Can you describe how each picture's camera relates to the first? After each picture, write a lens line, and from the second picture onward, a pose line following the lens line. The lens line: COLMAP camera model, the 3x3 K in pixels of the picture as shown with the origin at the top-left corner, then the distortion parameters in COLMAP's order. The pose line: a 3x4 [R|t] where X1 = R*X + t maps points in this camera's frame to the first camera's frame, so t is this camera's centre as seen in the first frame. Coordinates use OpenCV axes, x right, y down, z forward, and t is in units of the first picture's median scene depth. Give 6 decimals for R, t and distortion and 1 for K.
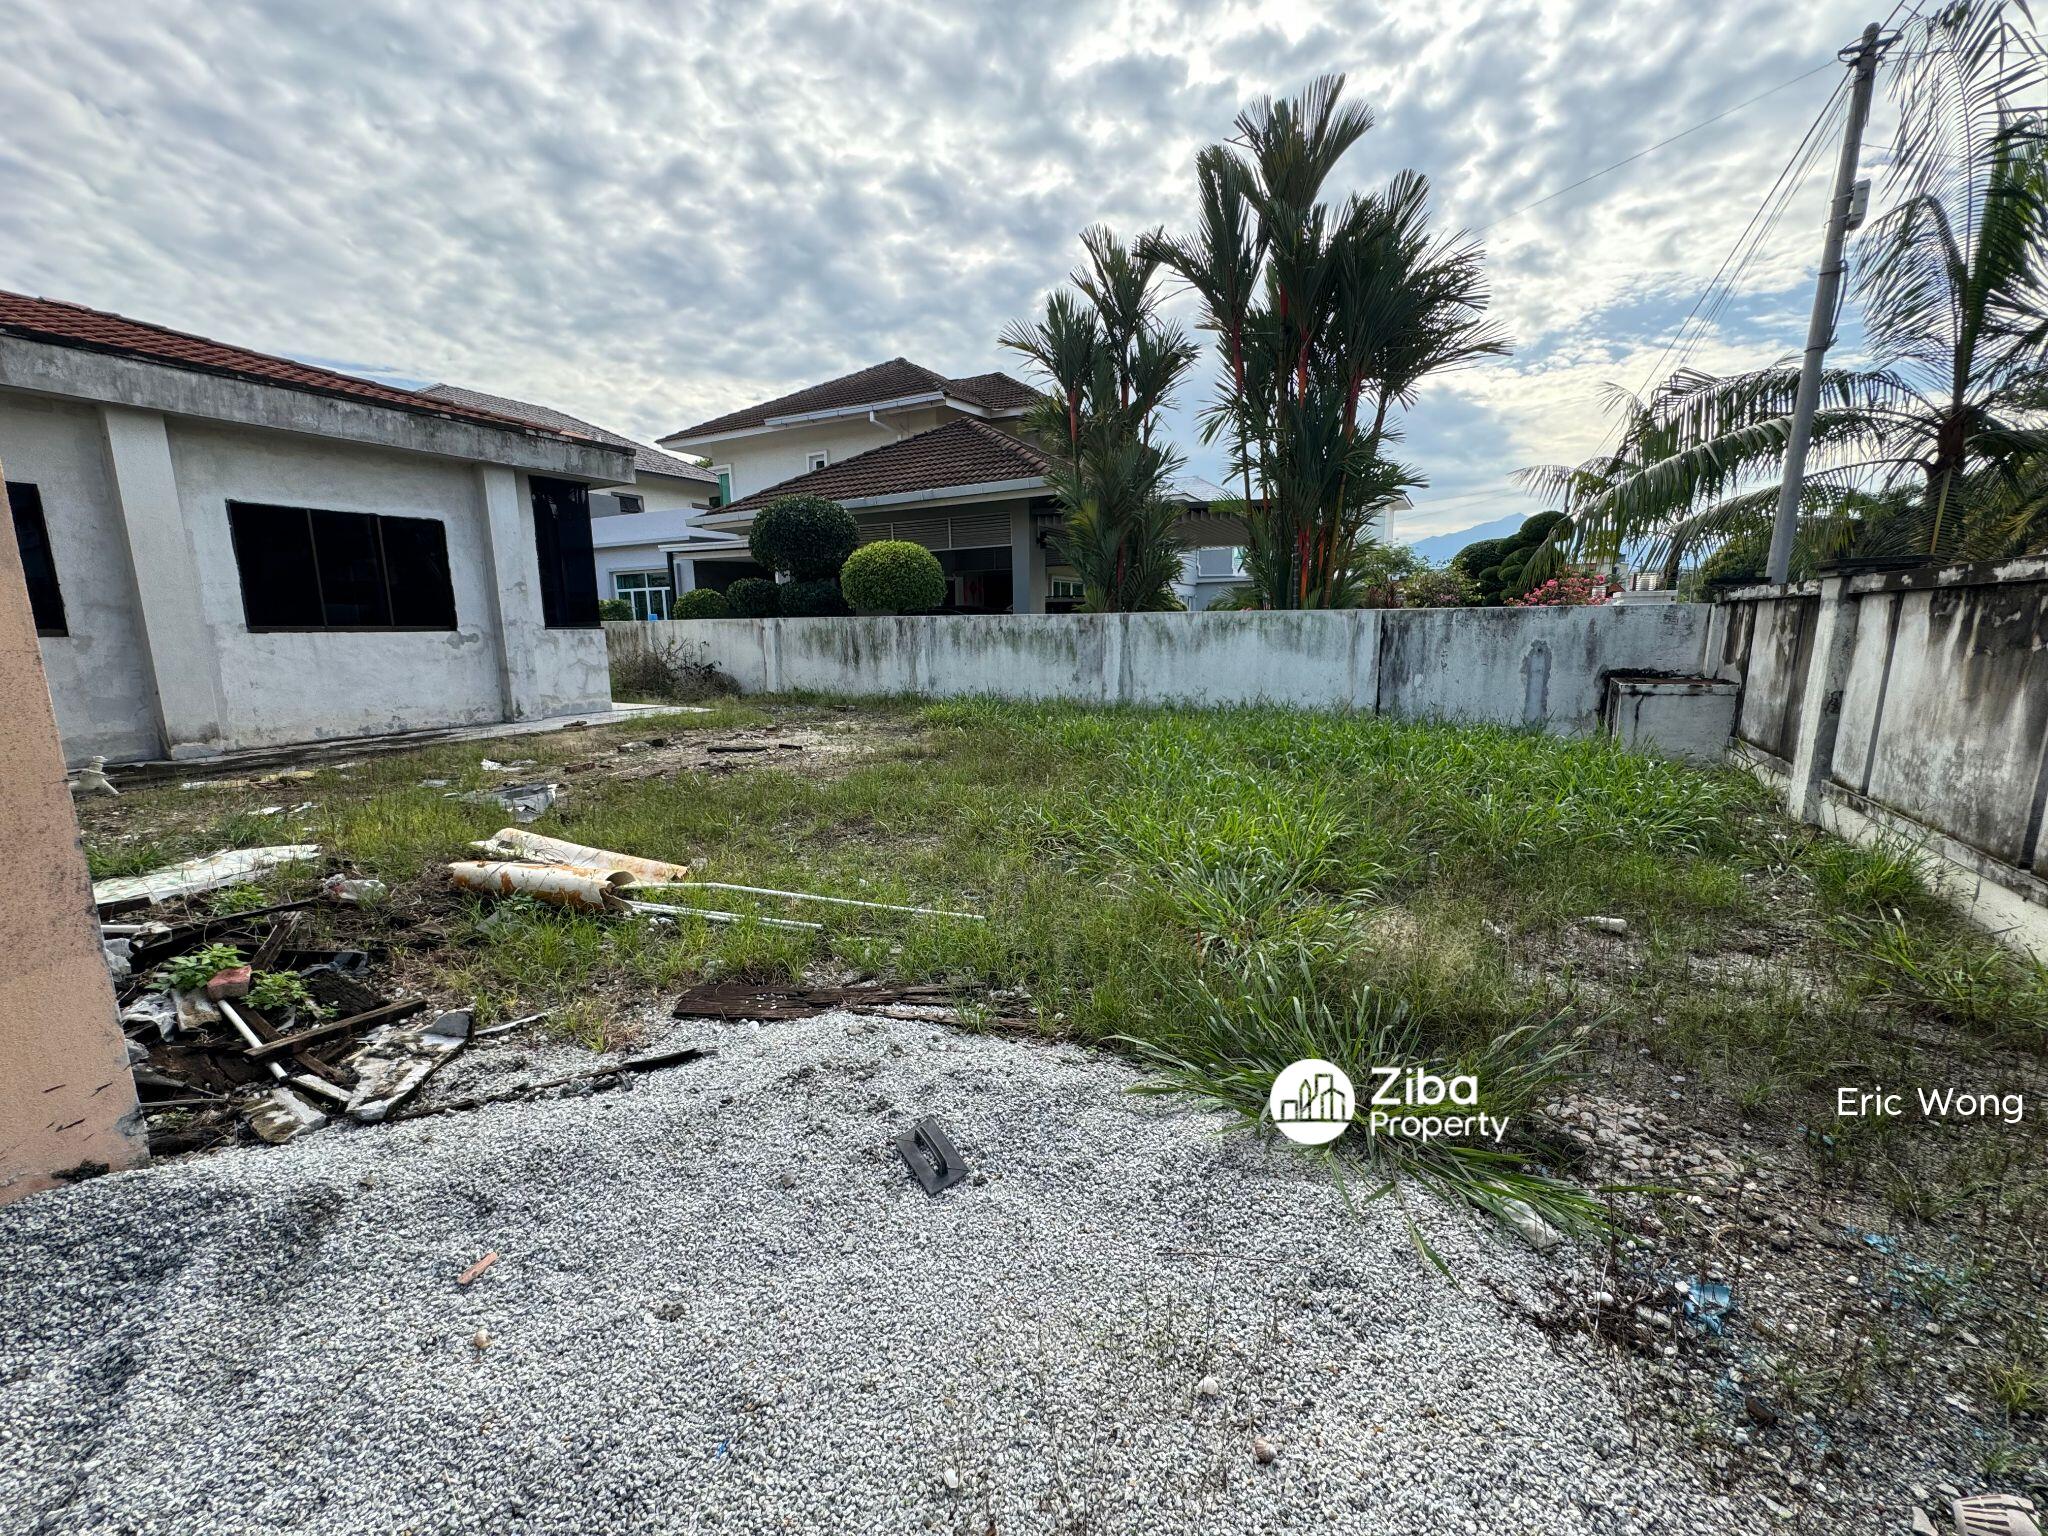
lens RADIAL K [[819.6, 0, 1012.4], [0, 819.6, 769.5], [0, 0, 1]] dist [-0.003664, 0.000946]
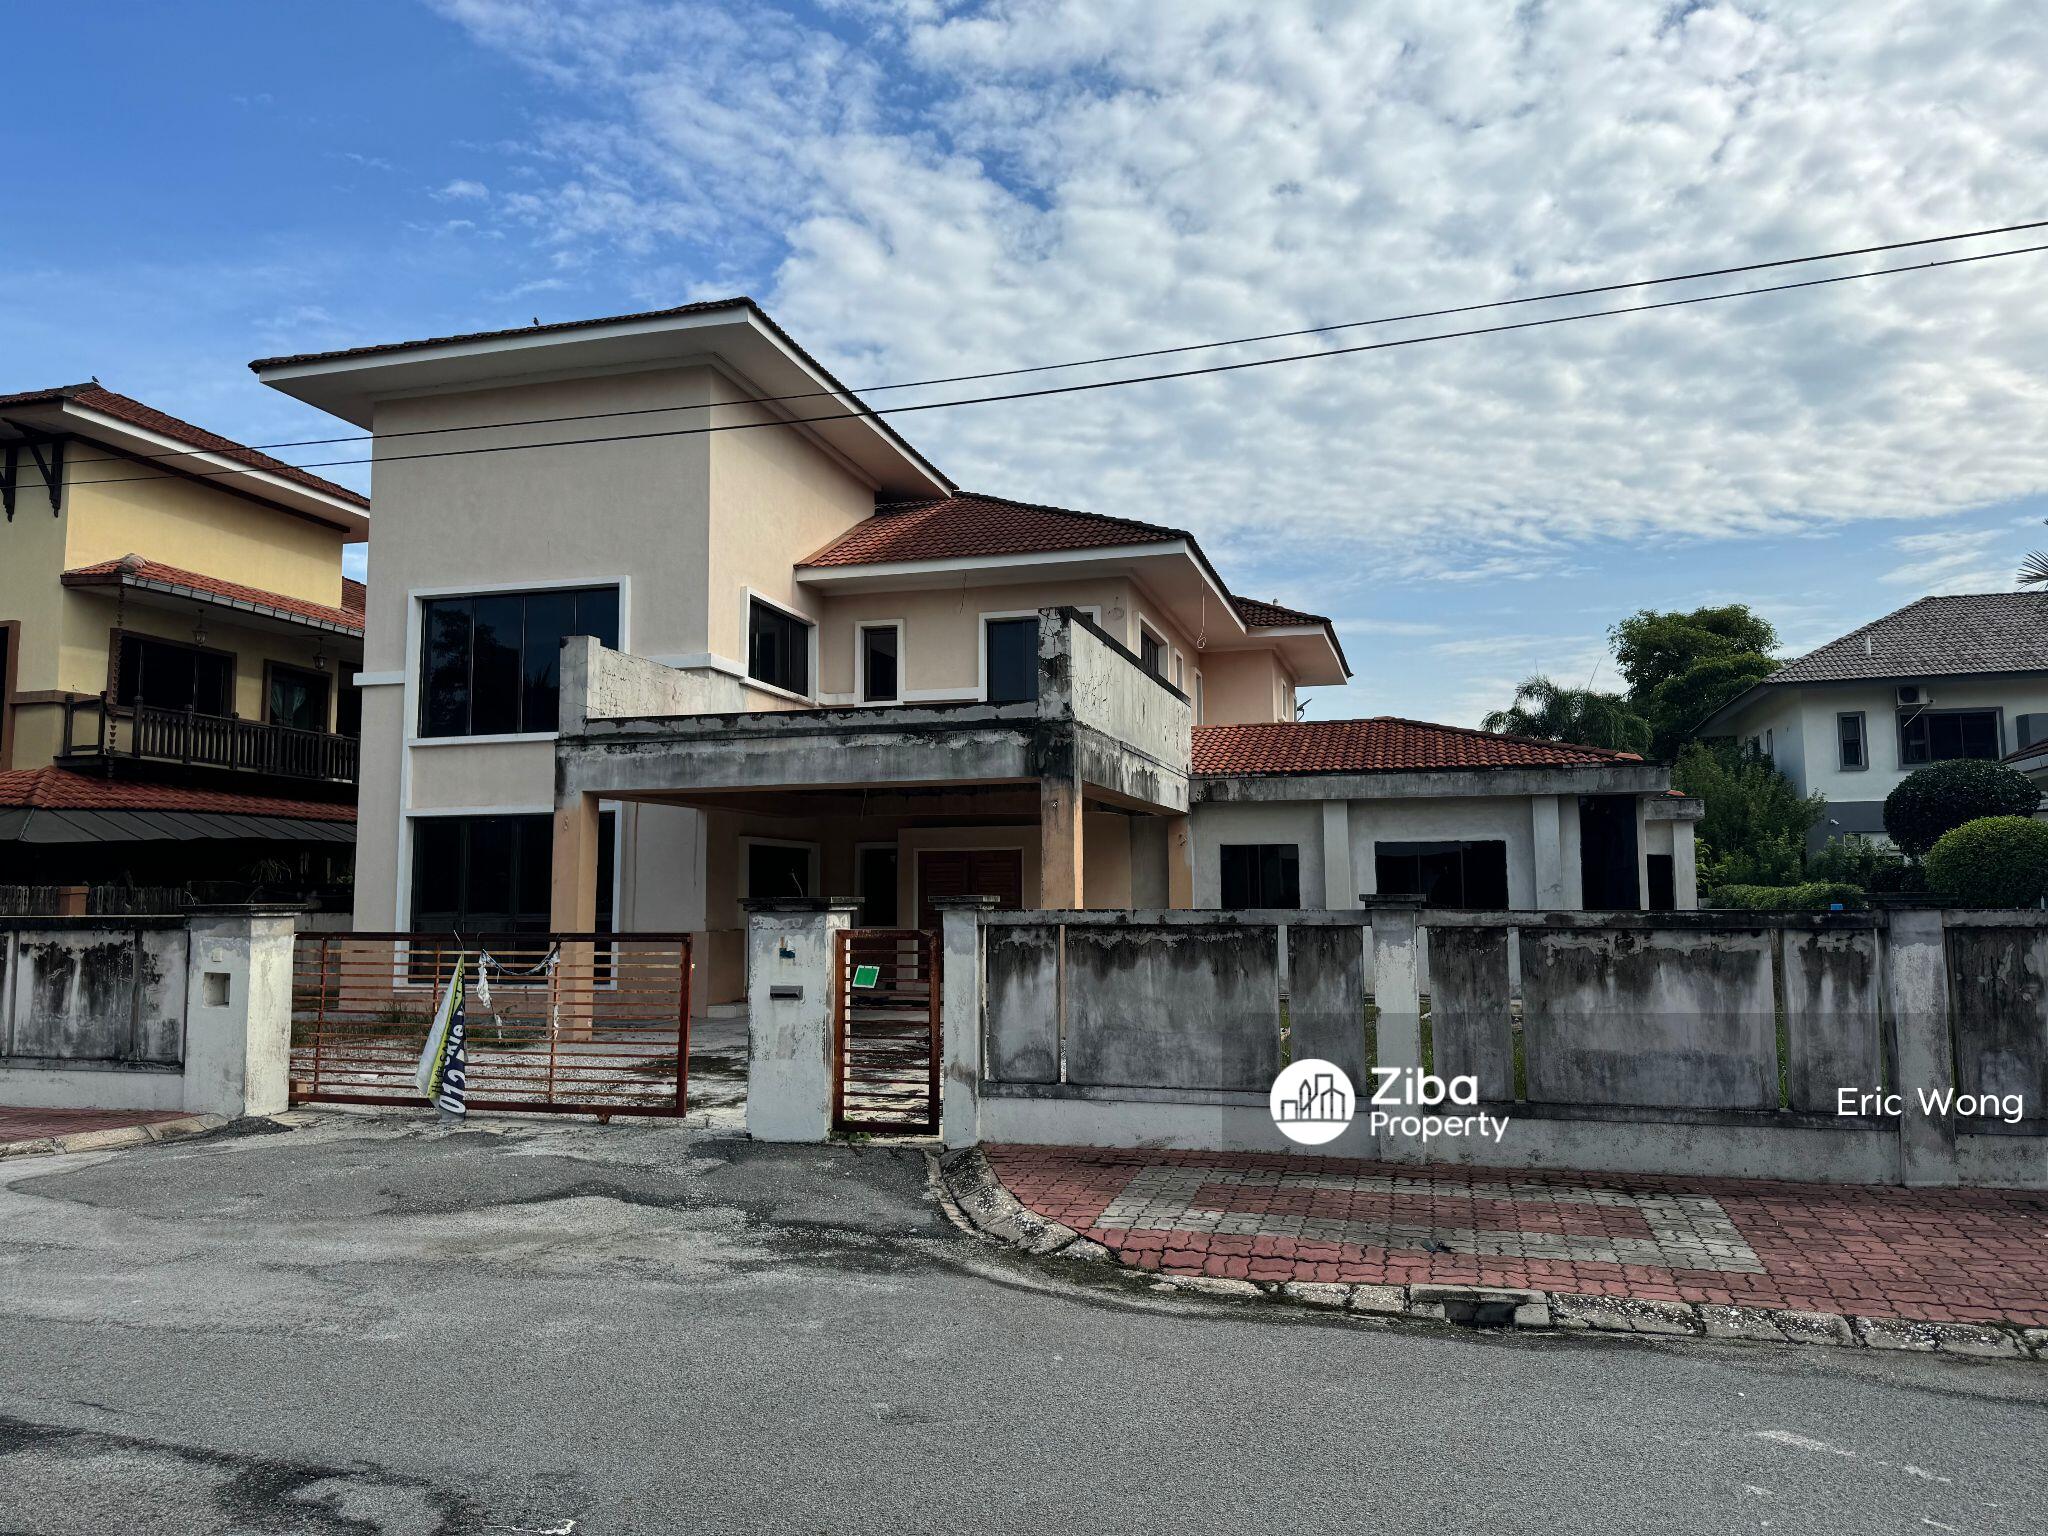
lens RADIAL K [[1431.7, 0, 1015.3], [0, 1431.7, 754.9], [0, 0, 1]] dist [0.056065, -0.010966]
pose [[0.229574, -0.088921, -0.969221, 1.375631], [-0.168761, 0.977097, -0.129617, -0.002906], [0.958549, 0.193323, 0.209309, -0.272699]]
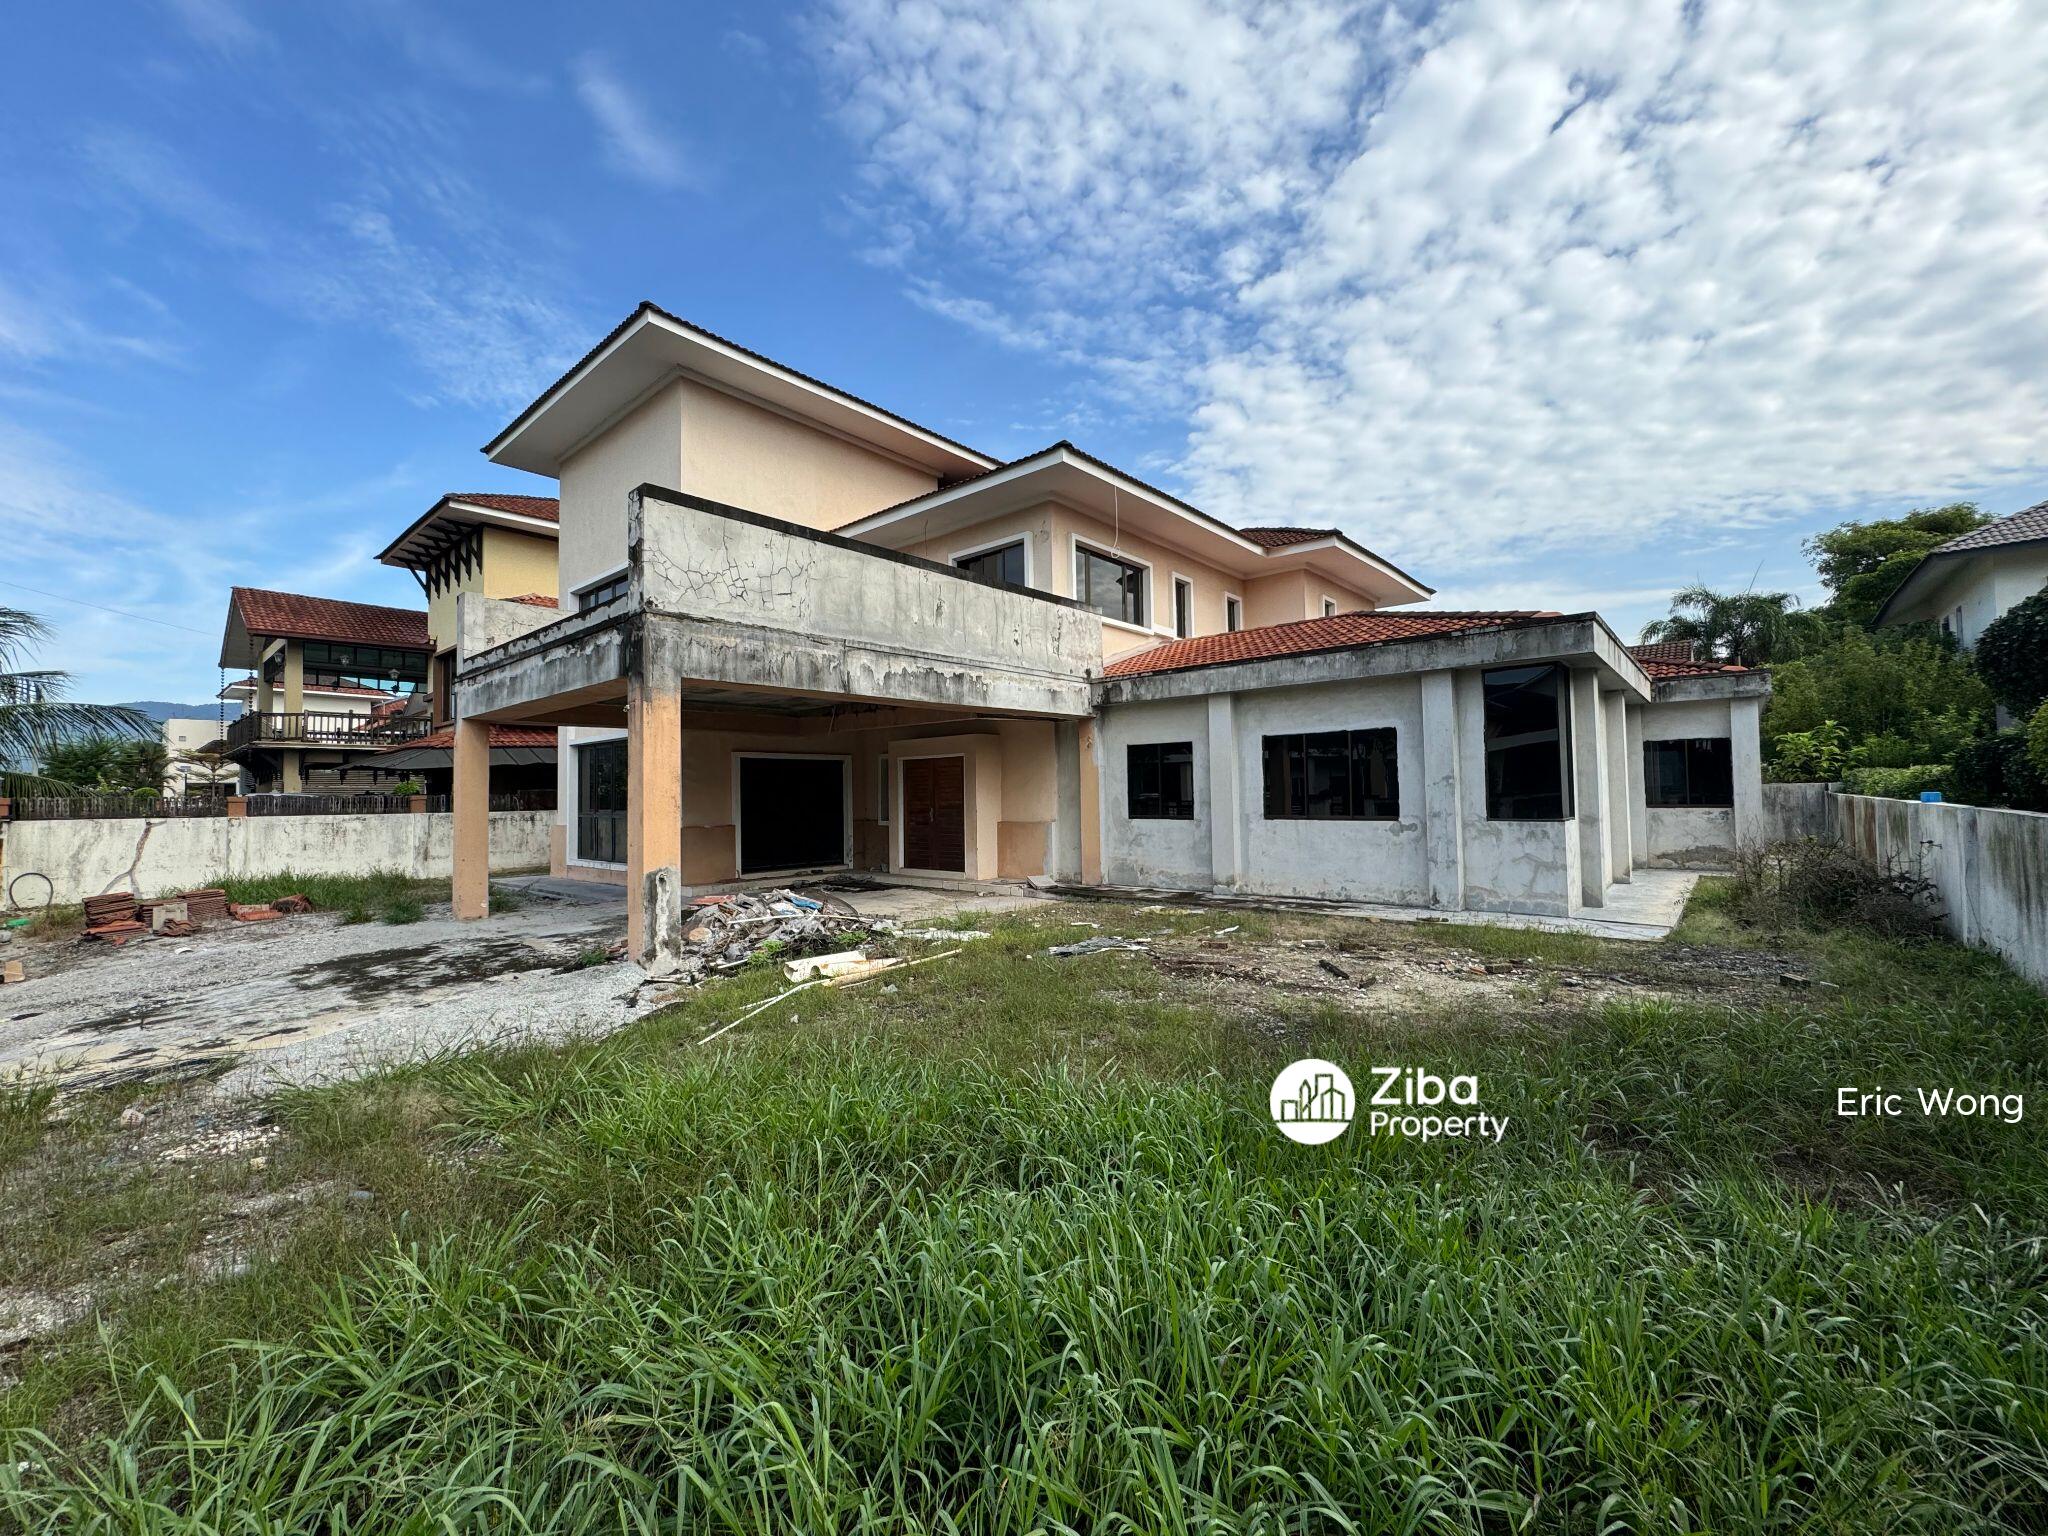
lens RADIAL K [[819.6, 0, 1033.2], [0, 819.6, 763.7], [0, 0, 1]] dist [-0.003664, 0.000946]
pose [[-0.194527, -0.022430, -0.980641, 0.538994], [-0.152027, 0.988347, 0.007551, -0.179783], [0.969044, 0.150553, -0.195671, 0.722364]]
